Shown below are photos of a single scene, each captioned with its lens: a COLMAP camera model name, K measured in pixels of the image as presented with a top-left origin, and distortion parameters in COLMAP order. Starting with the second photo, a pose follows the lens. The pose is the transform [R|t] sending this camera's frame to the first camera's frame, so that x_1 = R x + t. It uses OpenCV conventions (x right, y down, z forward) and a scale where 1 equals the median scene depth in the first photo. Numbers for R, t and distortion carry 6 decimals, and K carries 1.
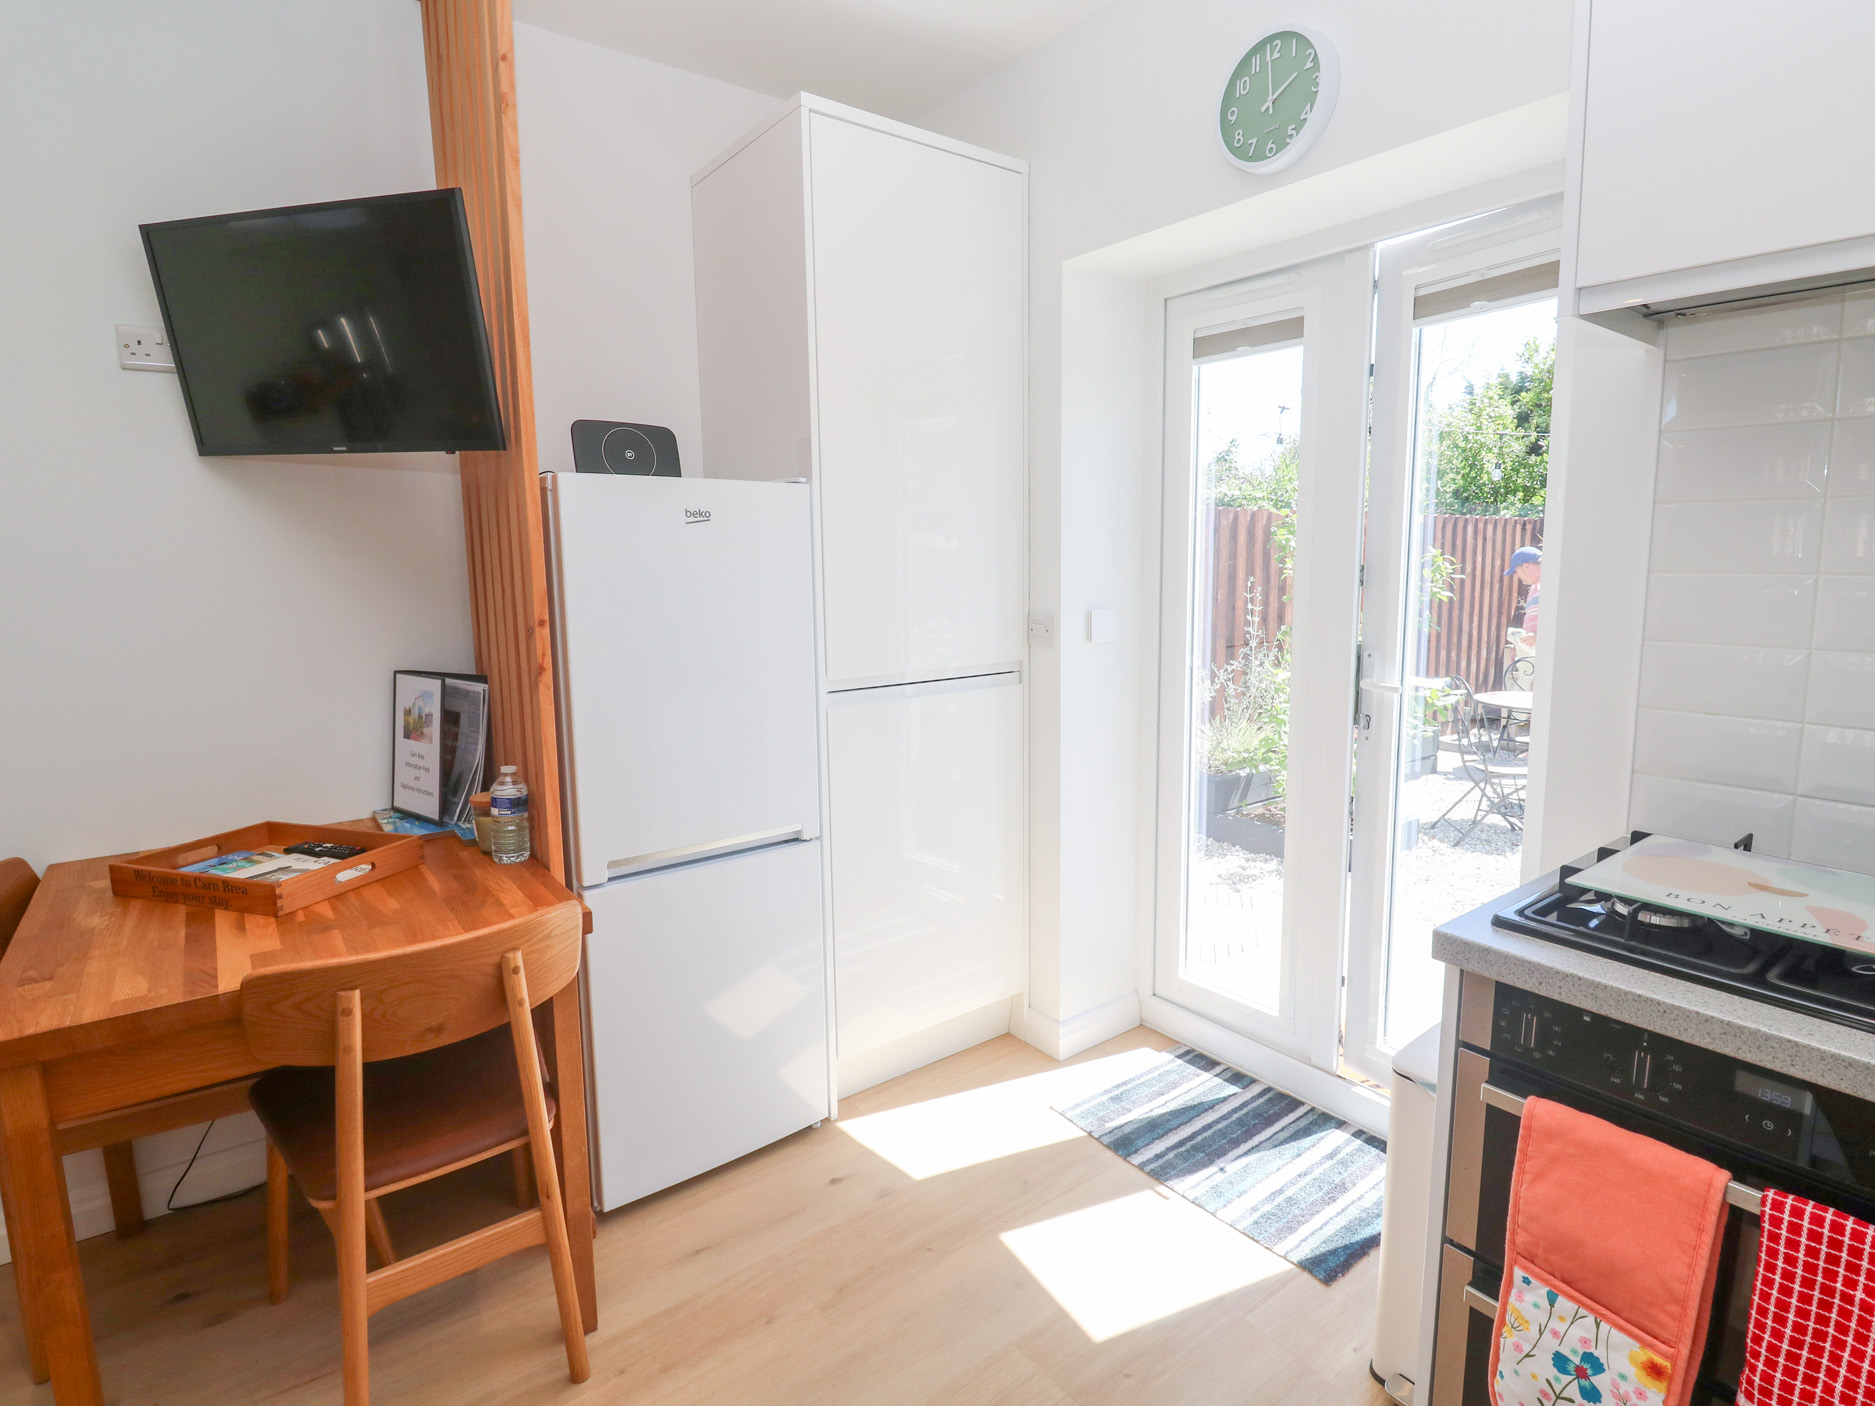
lens RADIAL K [[973.5, 0, 965.6], [0, 973.5, 682.8], [0, 0, 1]] dist [-0.003868, -0.009445]
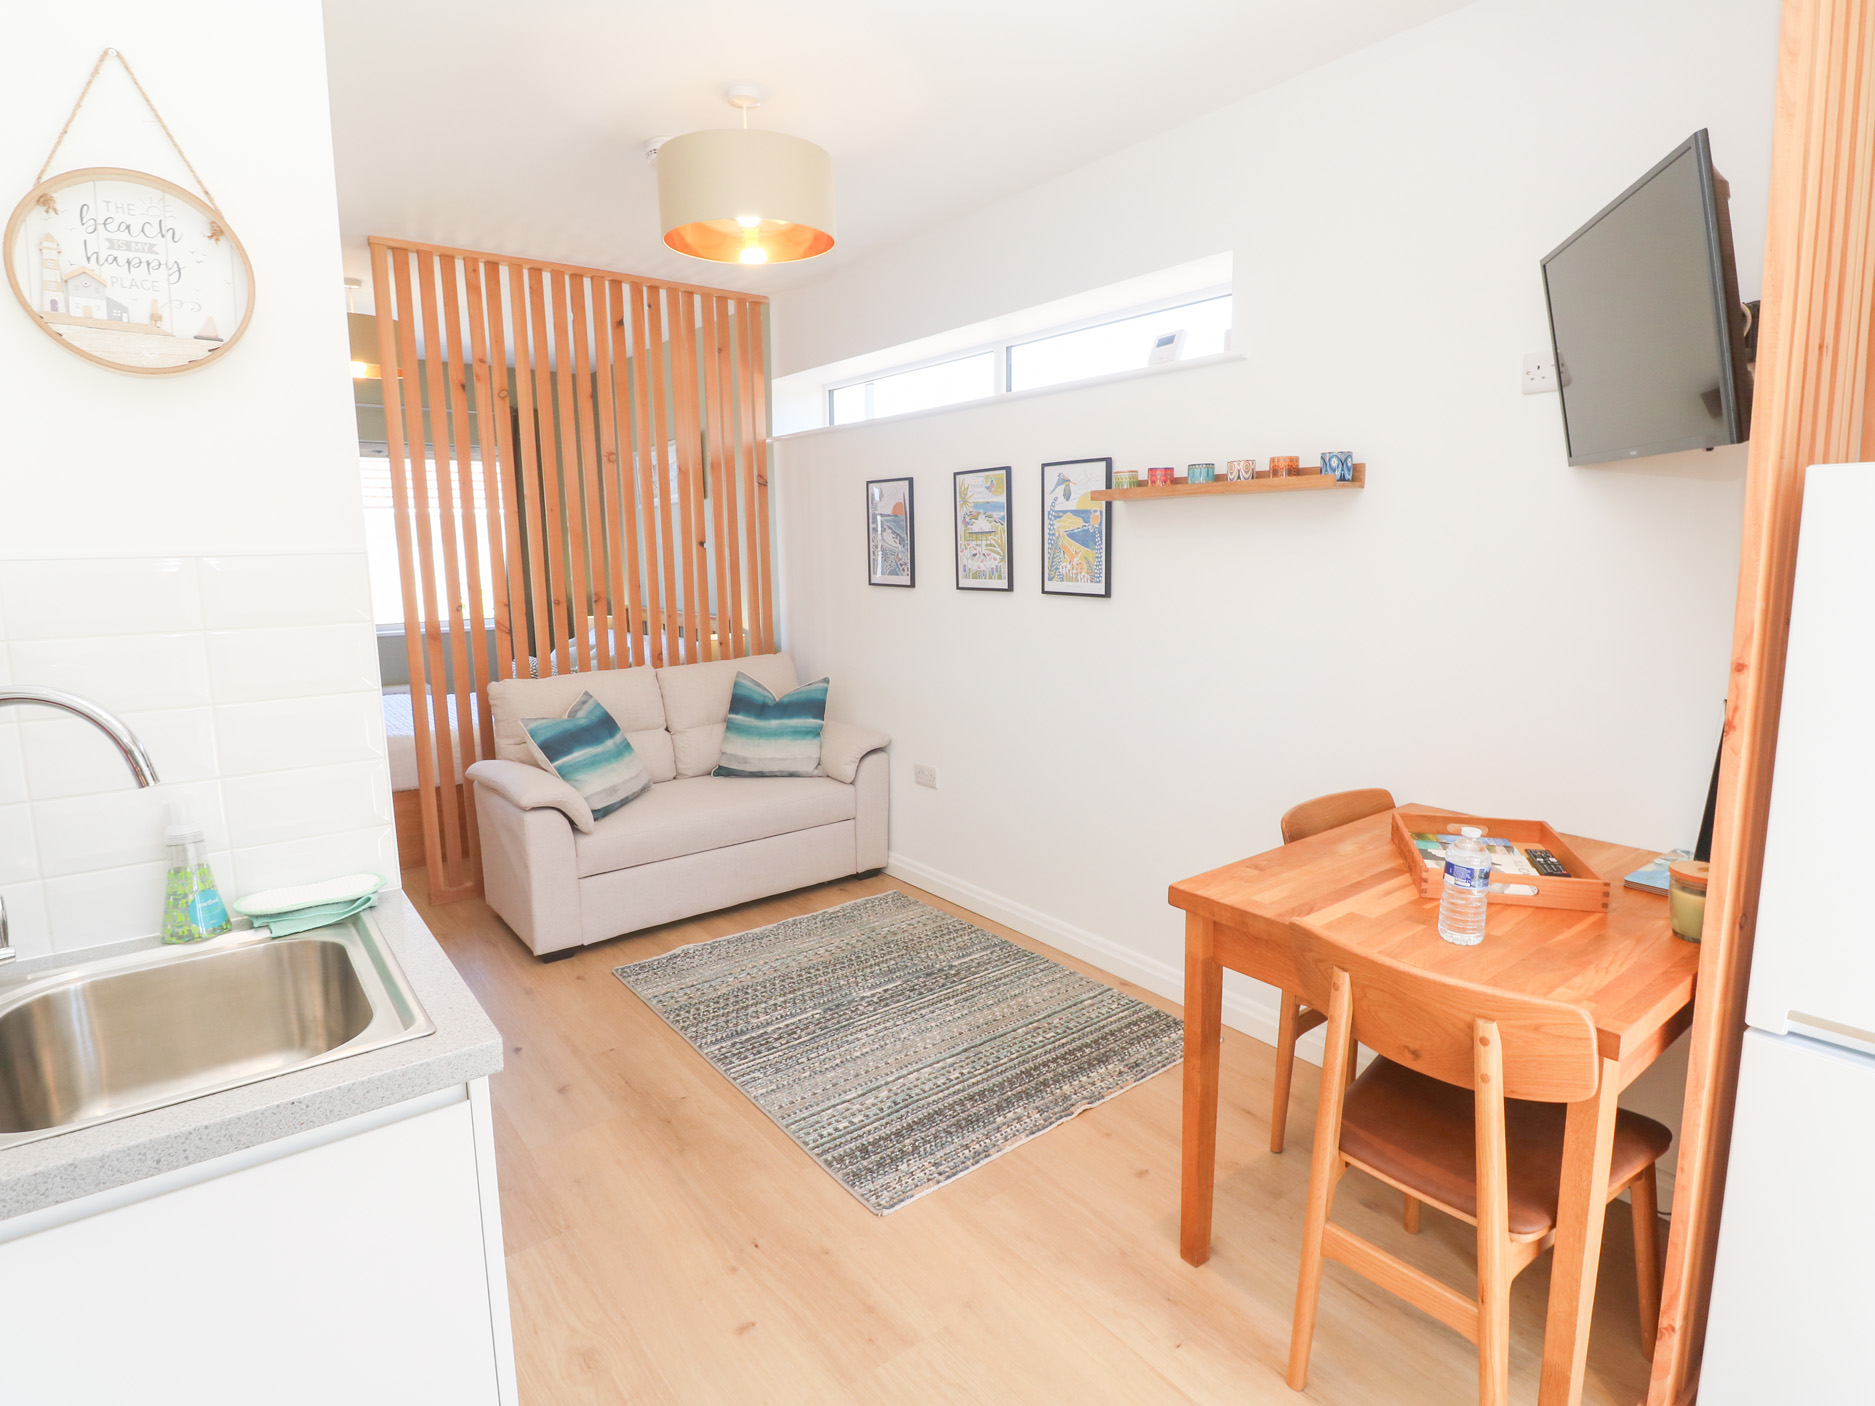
lens RADIAL K [[998.9, 0, 958.8], [0, 998.9, 684.8], [0, 0, 1]] dist [-0.001609, -0.011527]
pose [[-0.000550, 0.150375, -0.988629, 0.440128], [-0.117466, 0.981775, 0.149398, -0.121492], [0.993077, 0.116213, 0.017124, 0.497045]]
